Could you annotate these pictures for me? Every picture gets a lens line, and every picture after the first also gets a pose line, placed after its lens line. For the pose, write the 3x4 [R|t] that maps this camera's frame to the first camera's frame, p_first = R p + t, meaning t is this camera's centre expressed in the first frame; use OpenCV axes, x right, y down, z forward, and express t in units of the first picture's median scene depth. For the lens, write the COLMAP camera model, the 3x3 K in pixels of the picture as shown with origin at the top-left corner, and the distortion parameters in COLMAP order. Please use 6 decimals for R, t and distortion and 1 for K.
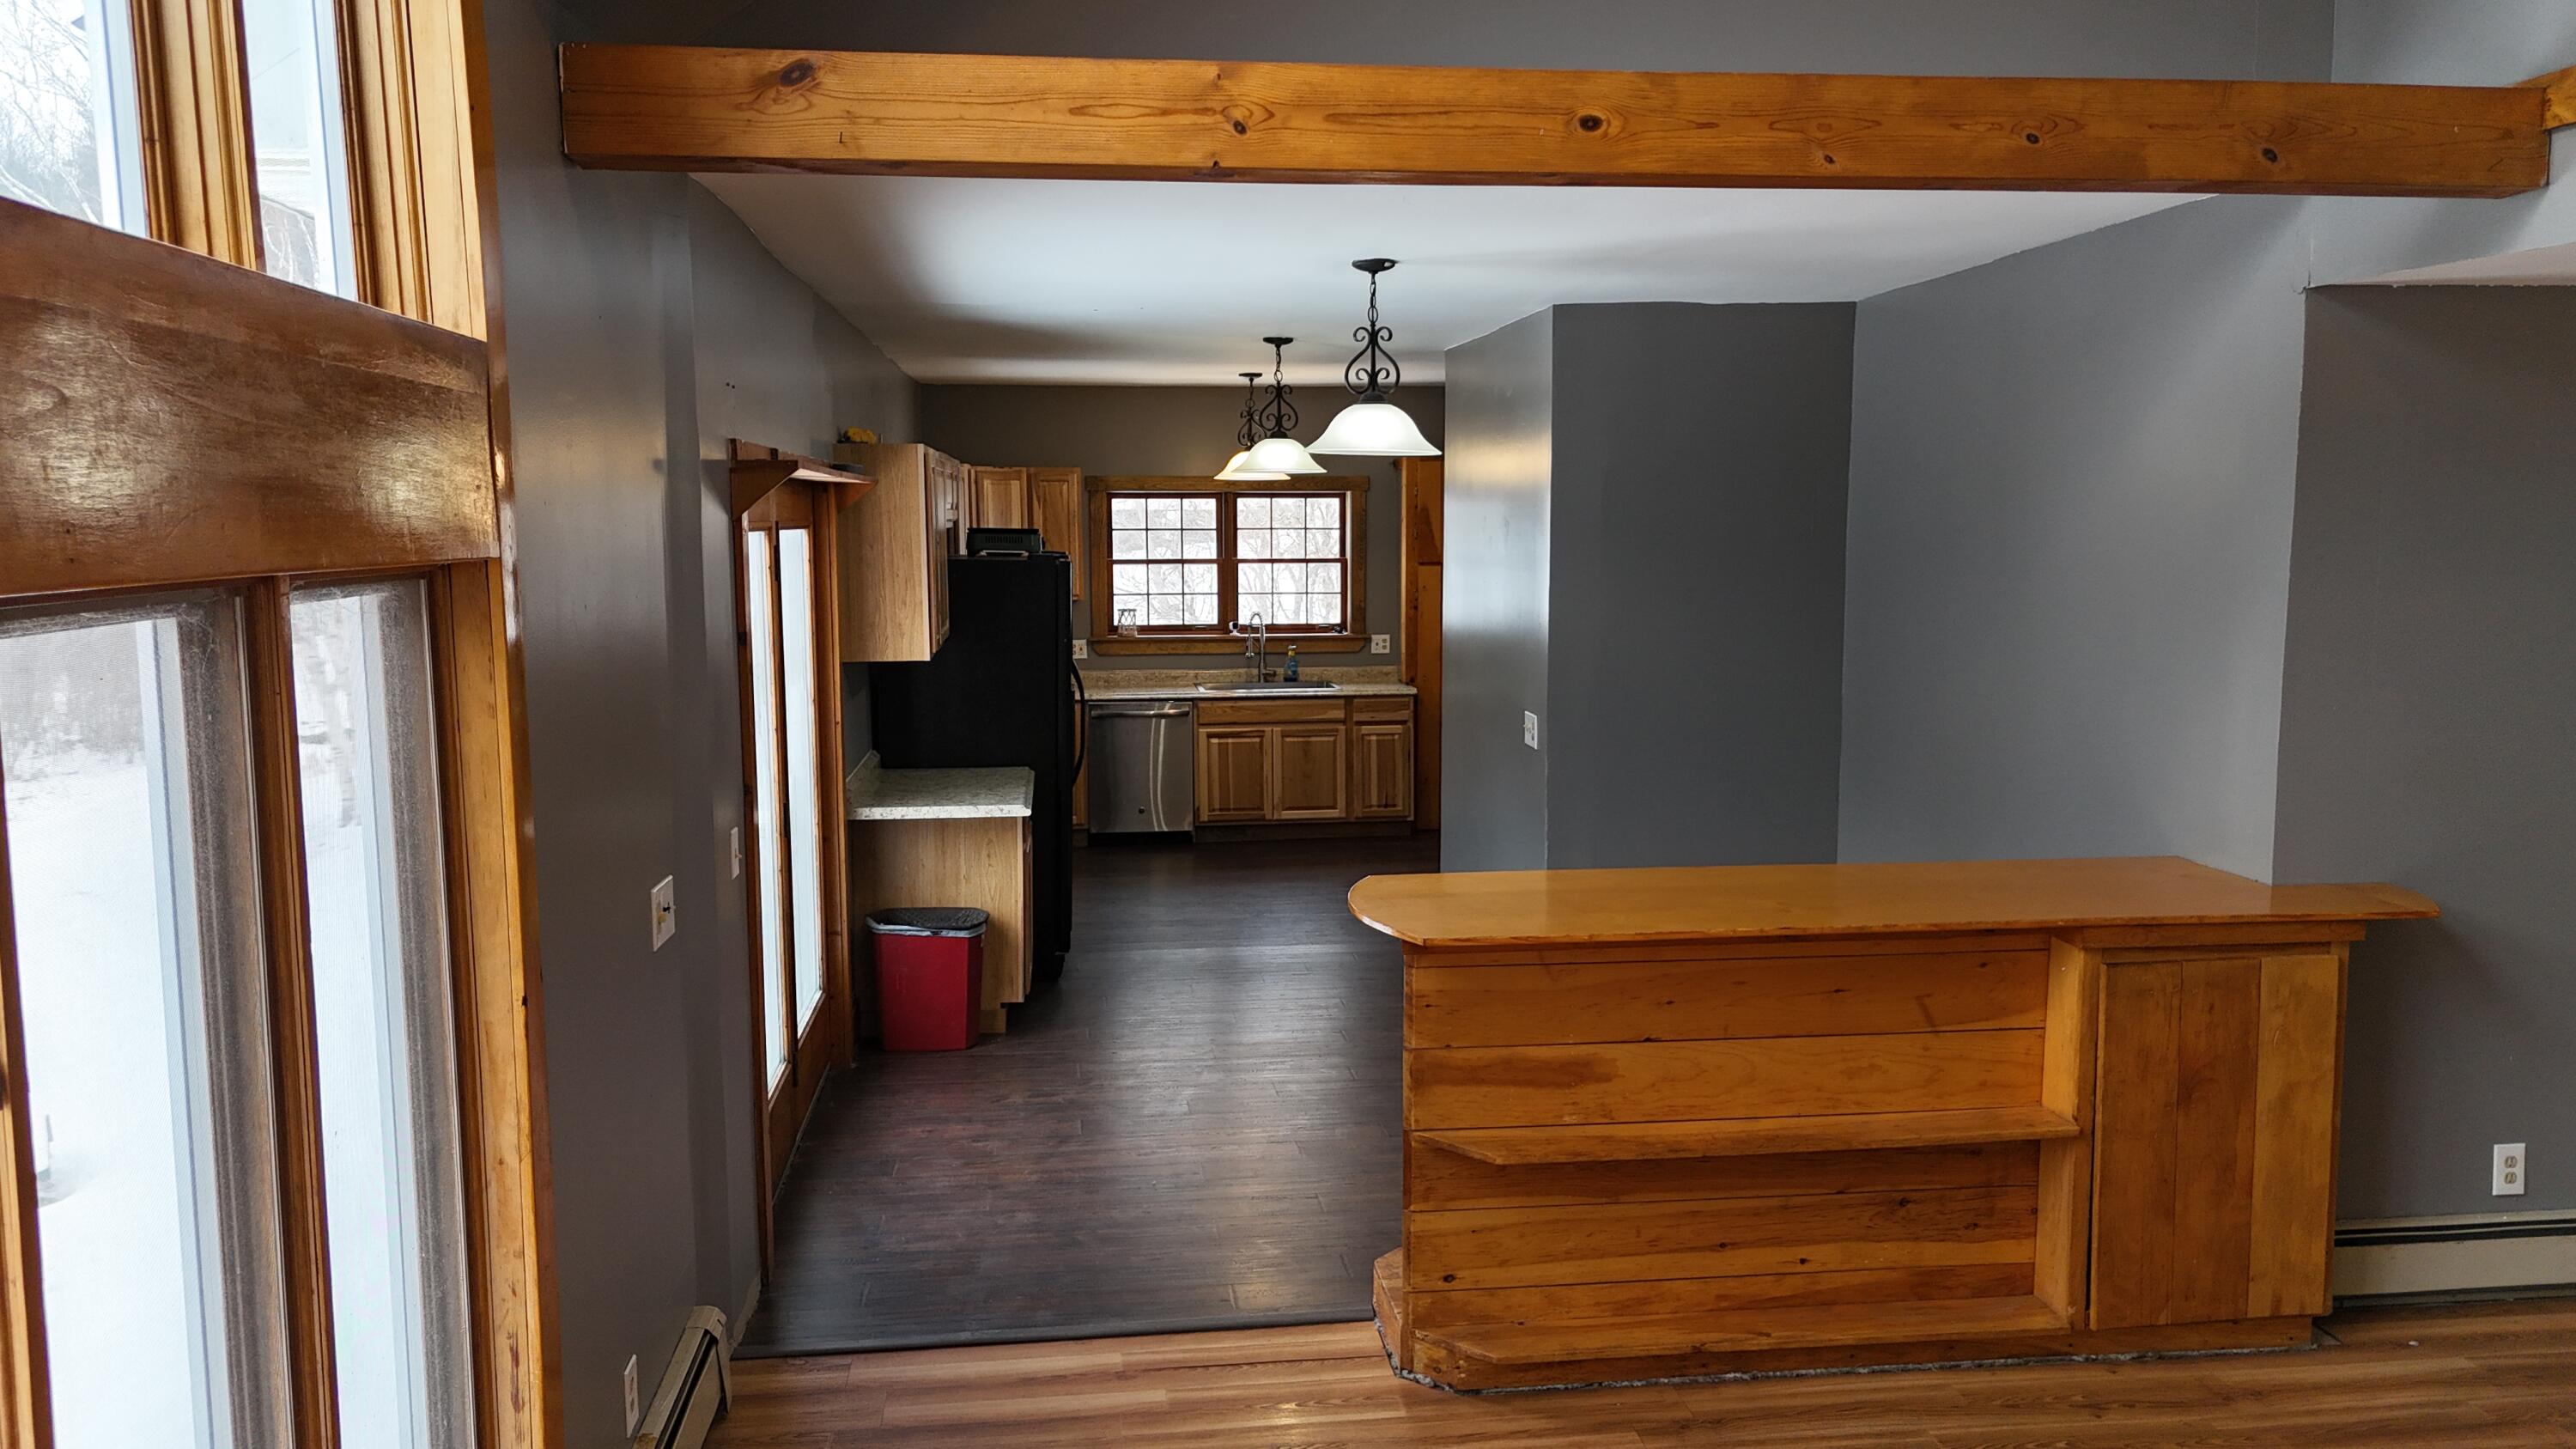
lens RADIAL K [[1913.5, 0, 1289.5], [0, 1913.5, 726.1], [0, 0, 1]] dist [0.080501, -0.078352]
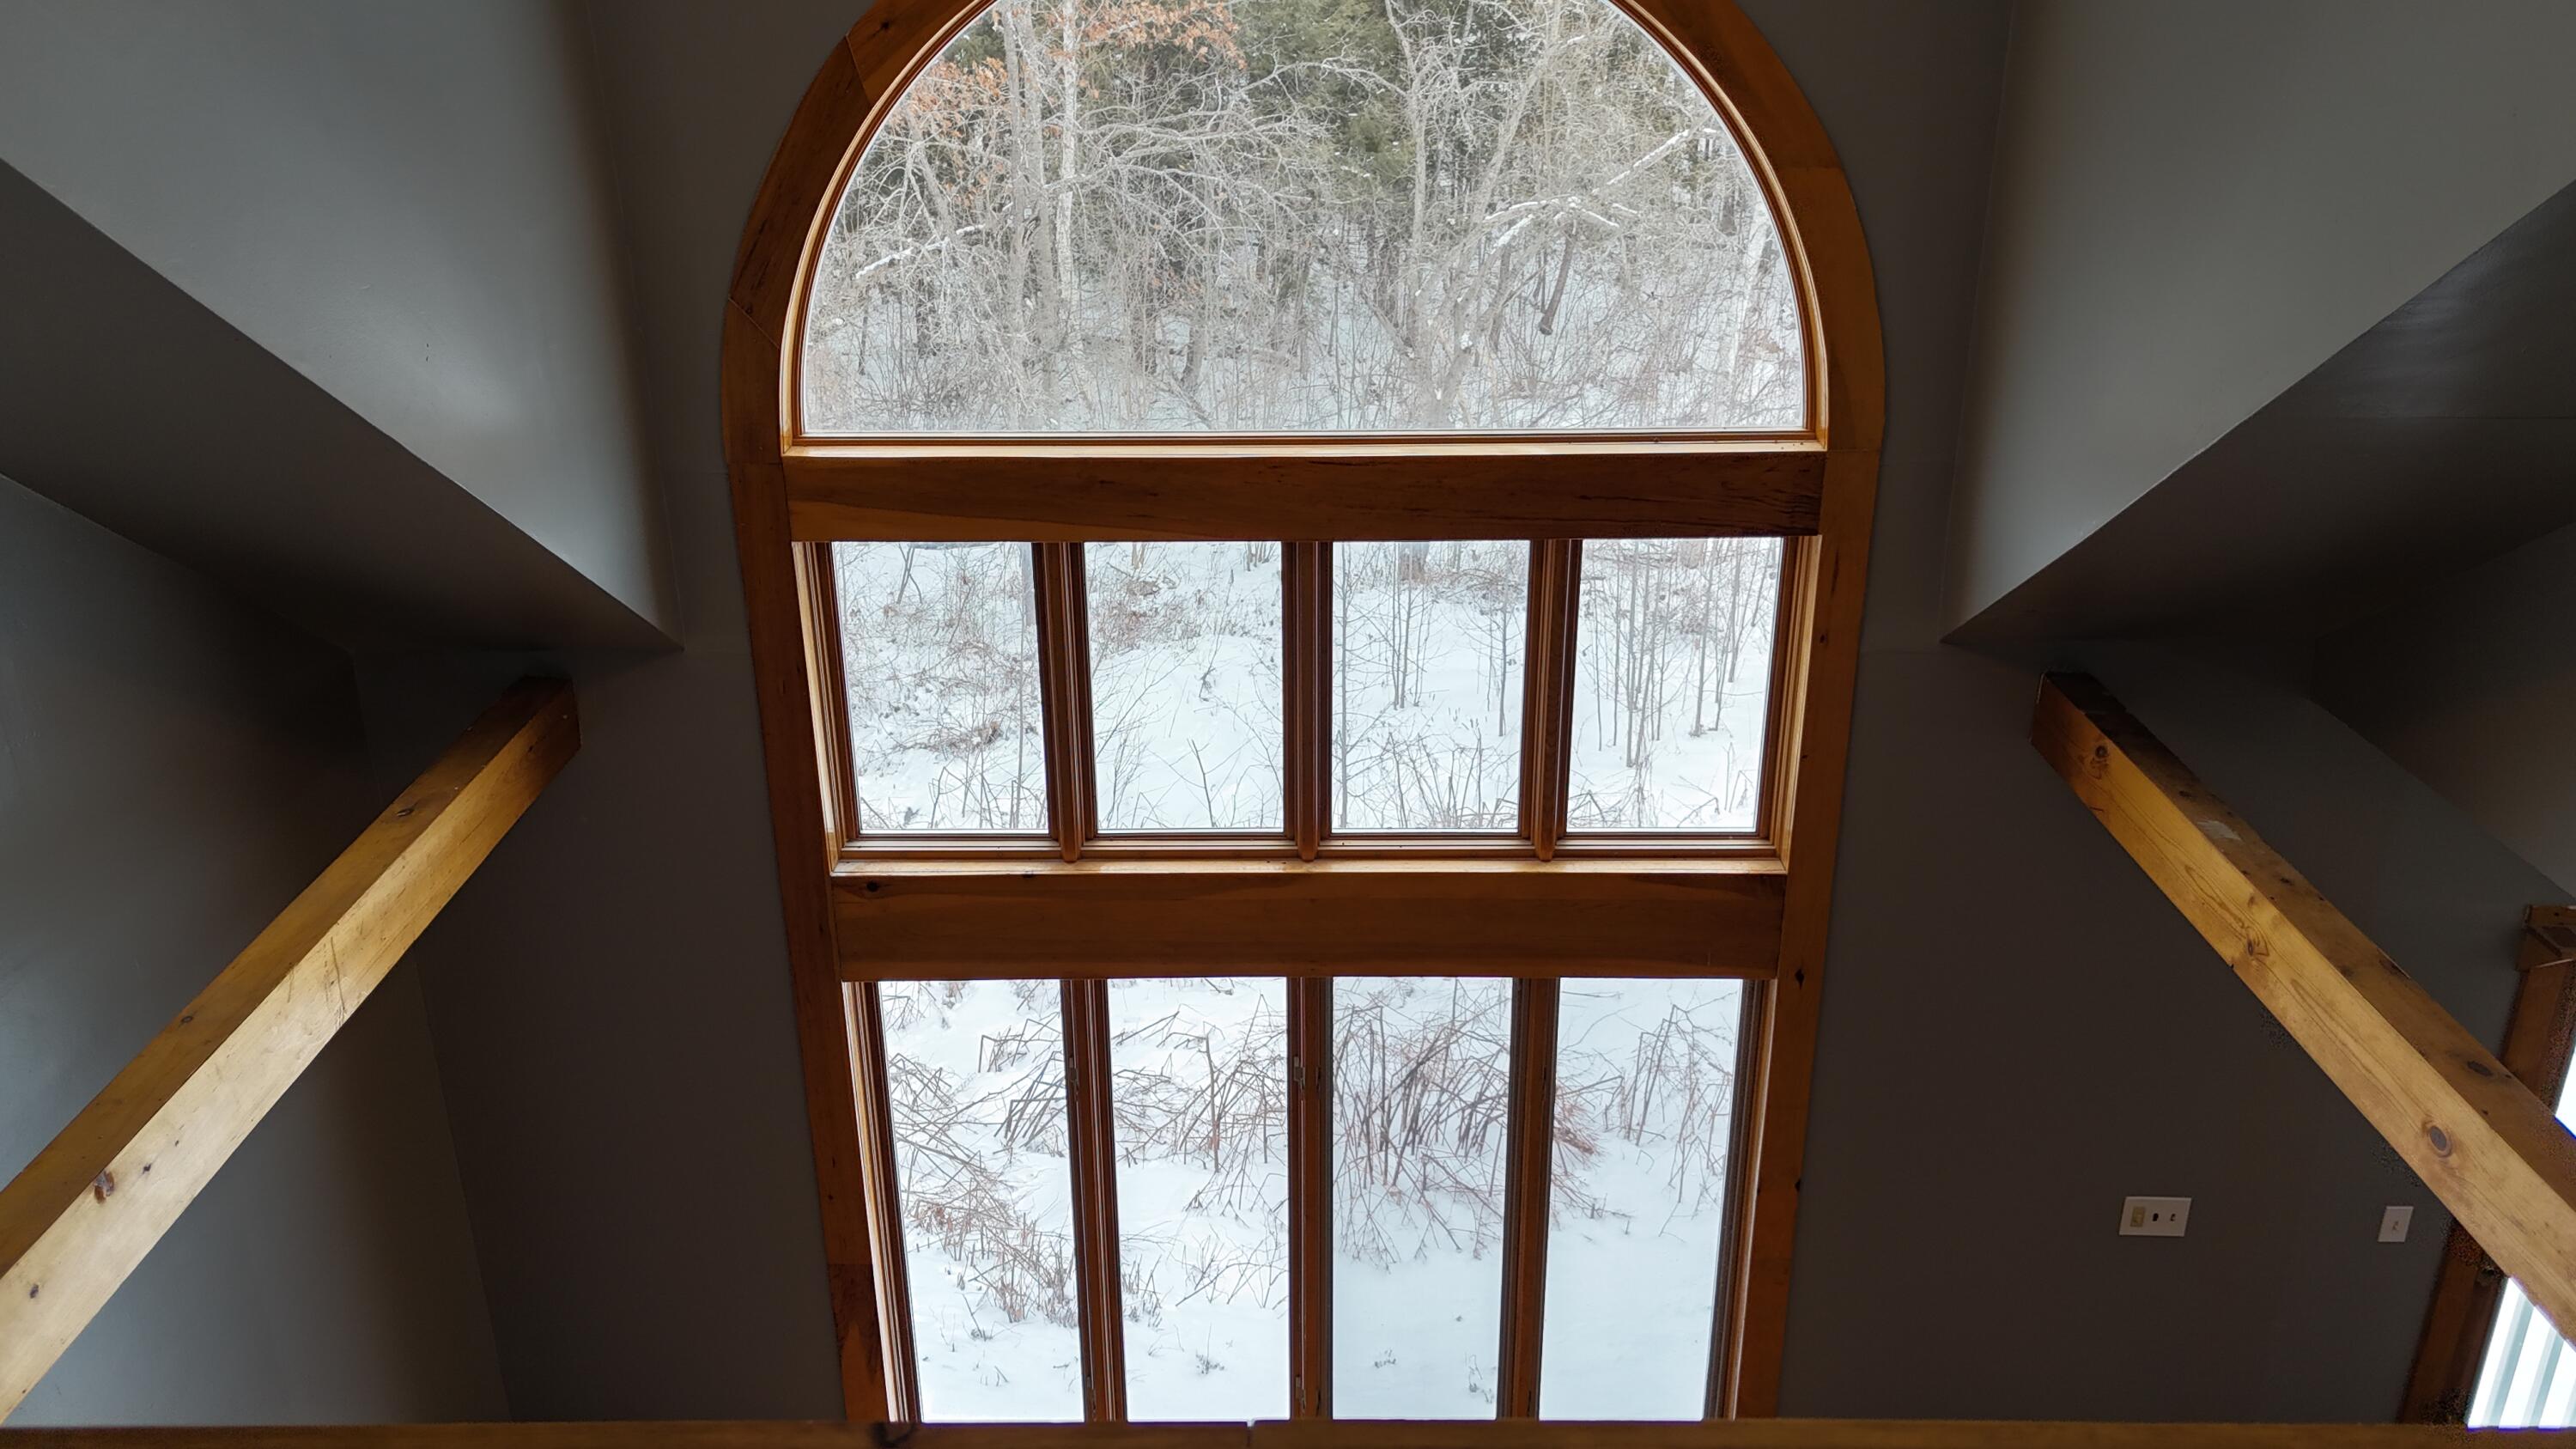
lens RADIAL K [[1913.5, 0, 1289.8], [0, 1913.5, 719.8], [0, 0, 1]] dist [0.080501, -0.078352]
pose [[-0.124172, 0.389268, -0.912717, 0.770855], [-0.105562, 0.909433, 0.402229, -0.634681], [0.986630, 0.146294, -0.071834, 0.420192]]
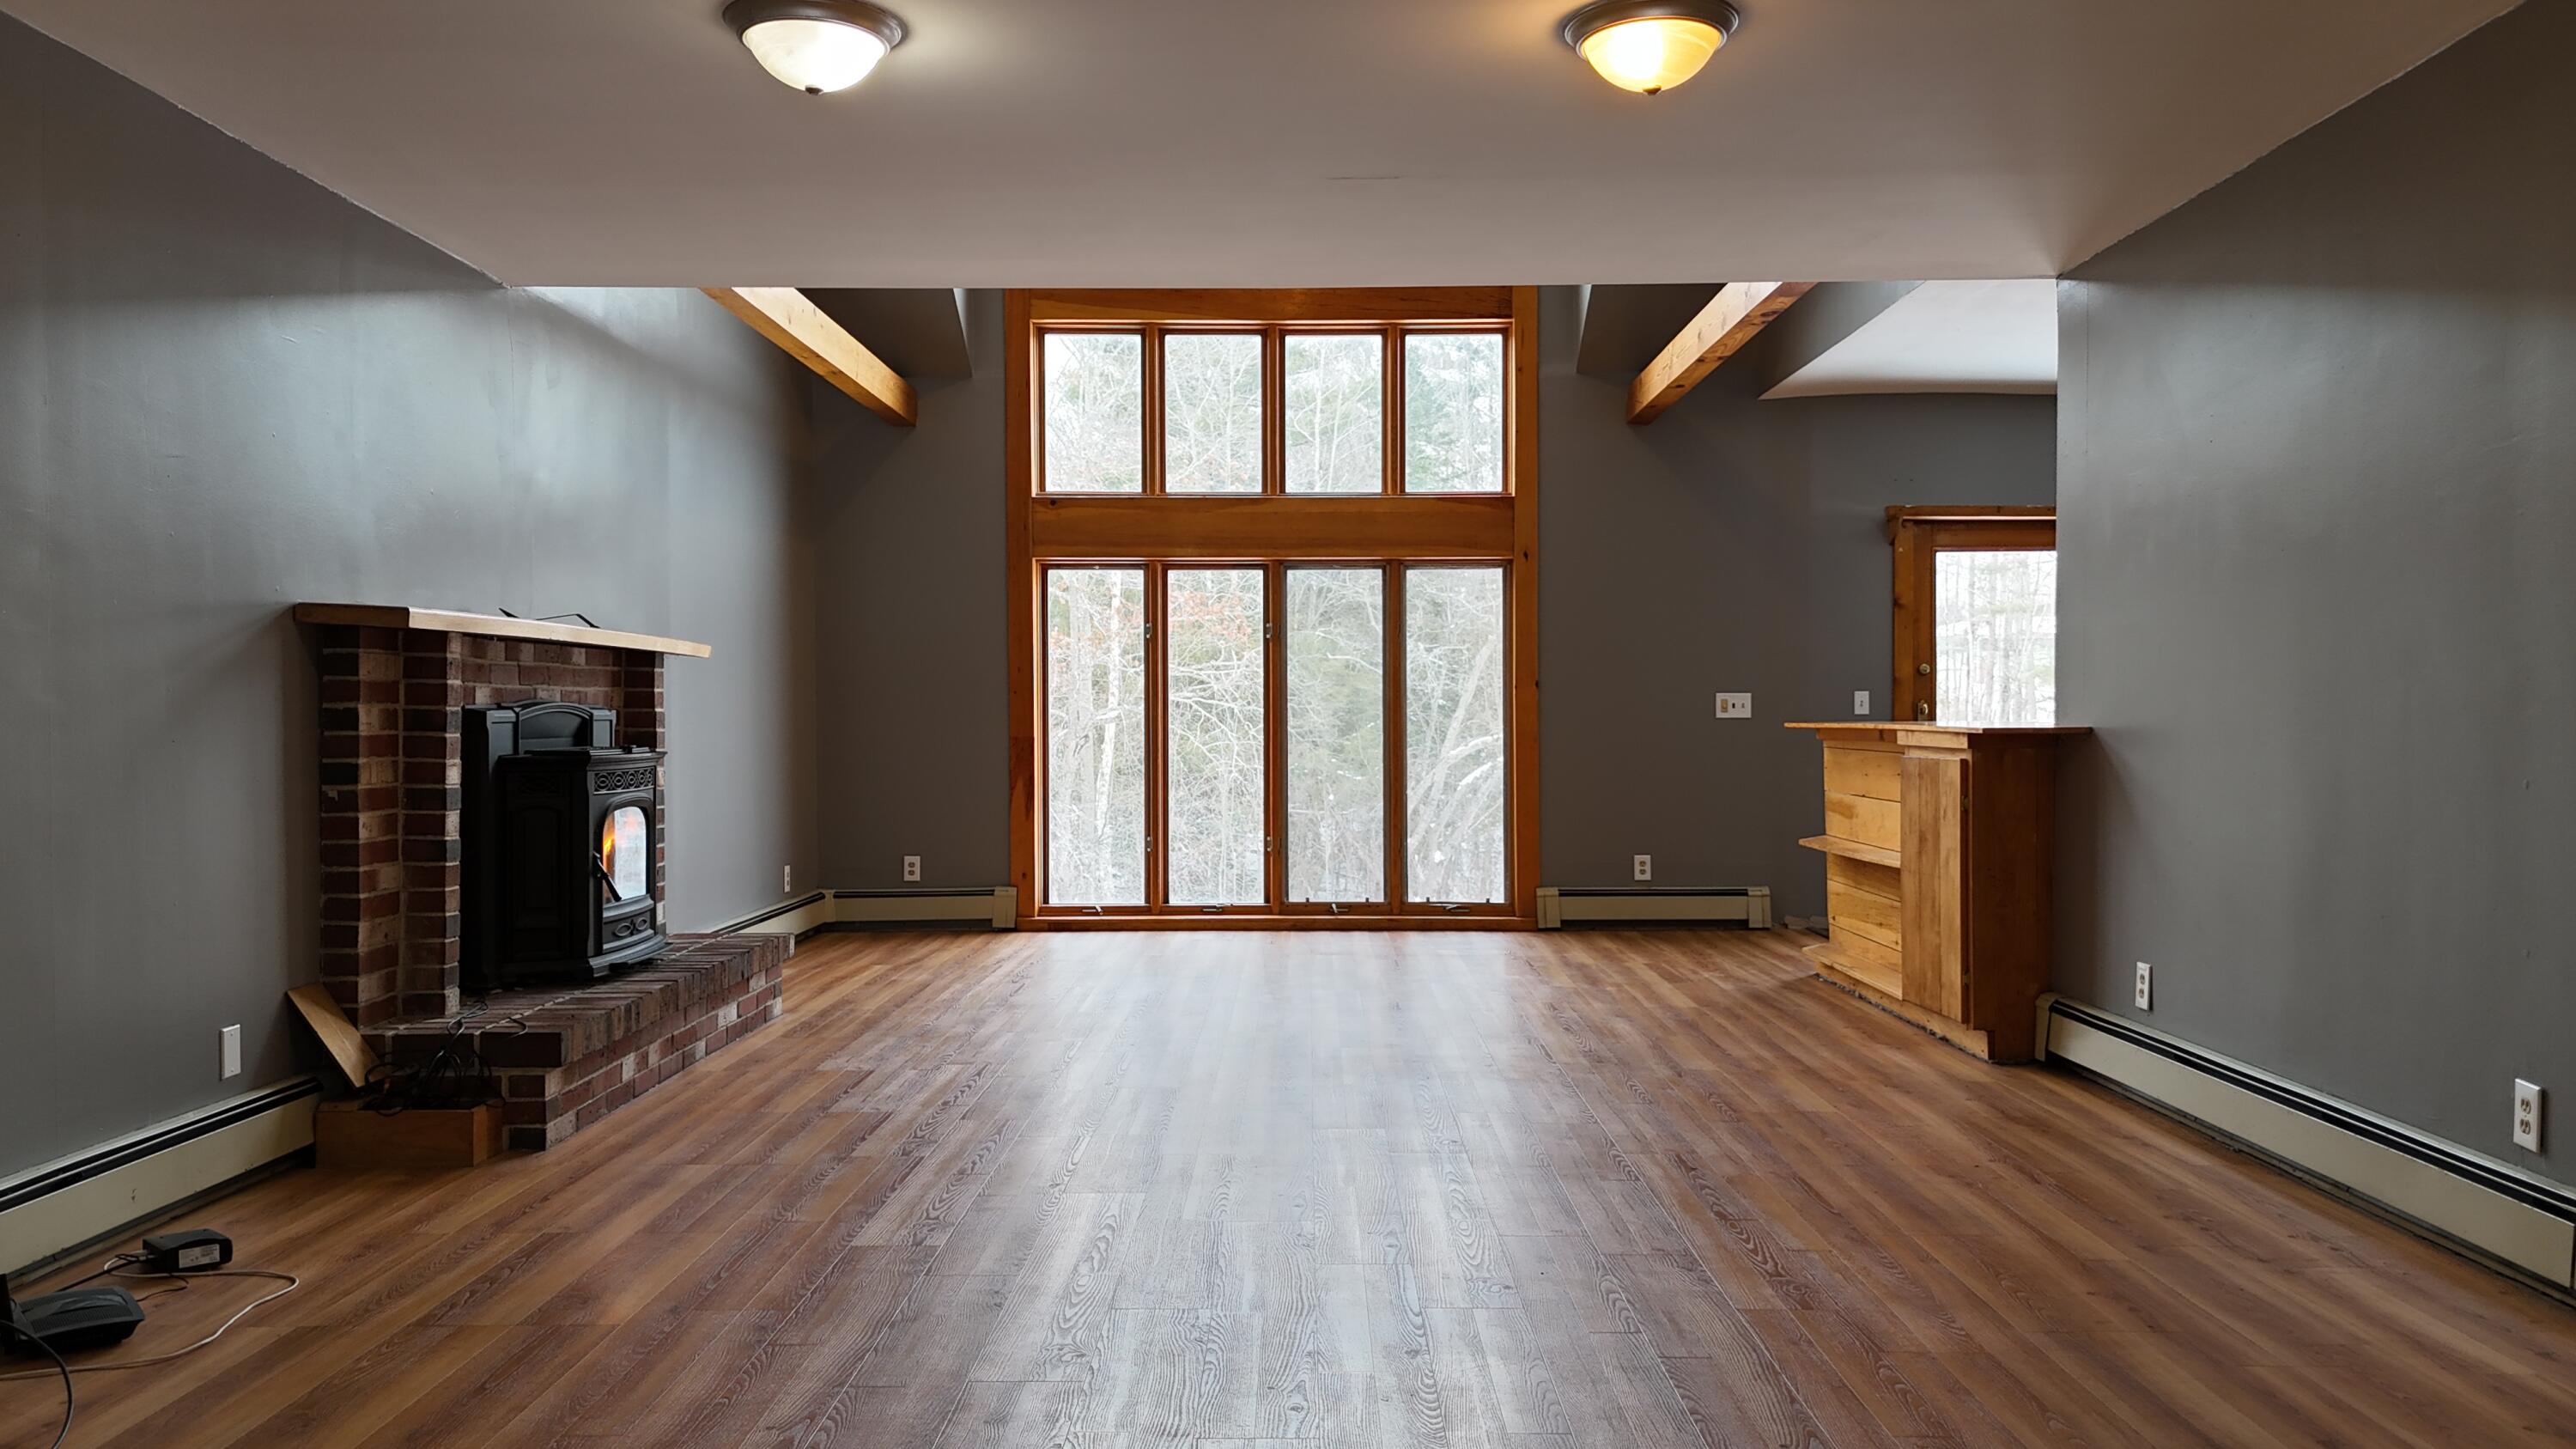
lens RADIAL K [[1913.5, 0, 1281.0], [0, 1913.5, 727.4], [0, 0, 1]] dist [0.080501, -0.078352]
pose [[-0.134951, 0.011805, -0.990782, 1.990429], [-0.107575, 0.993844, 0.026494, 0.111070], [0.984995, 0.110159, -0.132850, 0.699316]]
